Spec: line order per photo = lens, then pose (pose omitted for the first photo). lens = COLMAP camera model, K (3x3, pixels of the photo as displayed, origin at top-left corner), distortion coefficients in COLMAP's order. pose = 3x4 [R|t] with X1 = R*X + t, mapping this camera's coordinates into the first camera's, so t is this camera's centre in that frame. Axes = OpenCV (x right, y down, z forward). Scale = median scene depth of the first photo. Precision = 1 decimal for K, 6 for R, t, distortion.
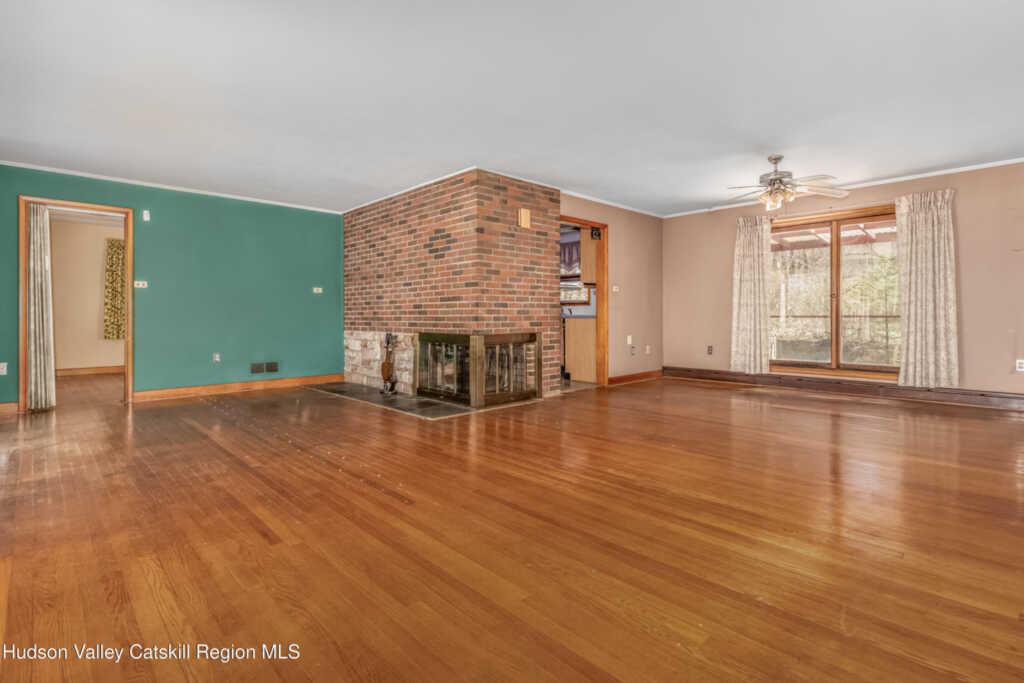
lens RADIAL K [[494.3, 0, 495.5], [0, 494.3, 321.7], [0, 0, 1]] dist [0.013628, -0.000079]
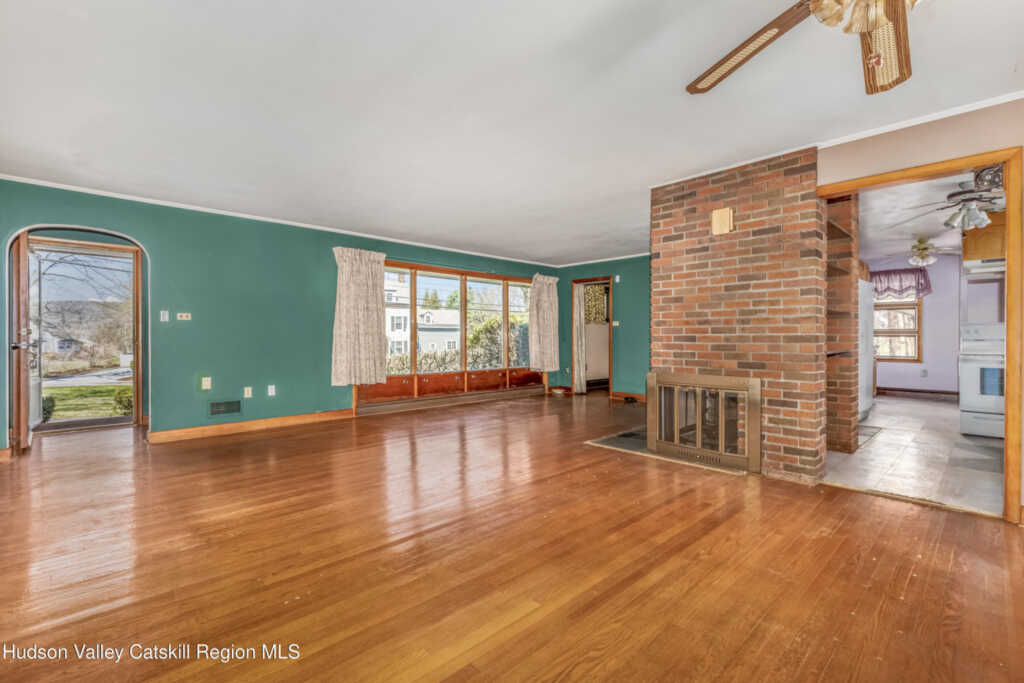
lens RADIAL K [[470.2, 0, 511.8], [0, 470.2, 339.3], [0, 0, 1]] dist [0.008086, 0.000795]
pose [[0.032622, 0.006684, -0.999445, 0.764809], [-0.009548, 0.999934, 0.006376, -0.033924], [0.999422, 0.009335, 0.032683, 0.671481]]
